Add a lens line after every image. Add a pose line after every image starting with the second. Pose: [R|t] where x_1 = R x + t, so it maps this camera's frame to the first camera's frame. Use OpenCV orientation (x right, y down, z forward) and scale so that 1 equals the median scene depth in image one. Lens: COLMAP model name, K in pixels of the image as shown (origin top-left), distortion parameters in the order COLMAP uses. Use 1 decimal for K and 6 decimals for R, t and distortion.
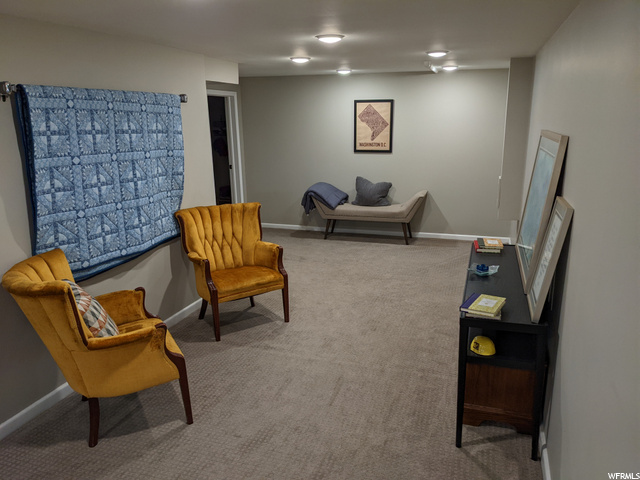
lens RADIAL K [[500.2, 0, 319.6], [0, 500.2, 243.4], [0, 0, 1]] dist [0.062110, -0.103610]
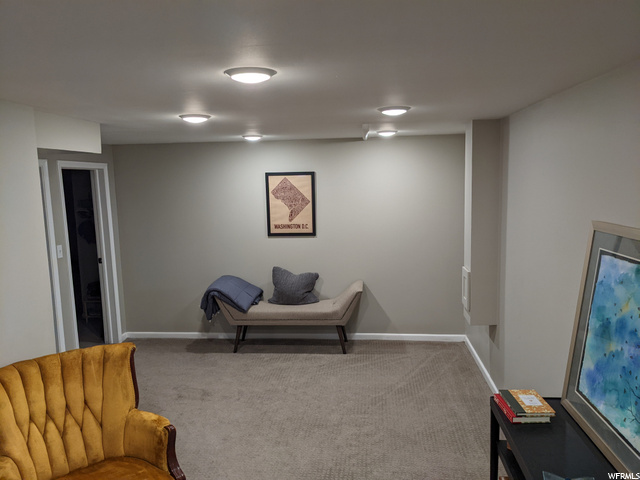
lens RADIAL K [[500.2, 0, 323.5], [0, 500.2, 236.9], [0, 0, 1]] dist [0.062110, -0.103610]
pose [[0.976292, -0.039674, 0.212790, -0.014949], [0.069279, 0.988621, -0.133528, -0.080263], [-0.205071, 0.145104, 0.967931, 0.253961]]
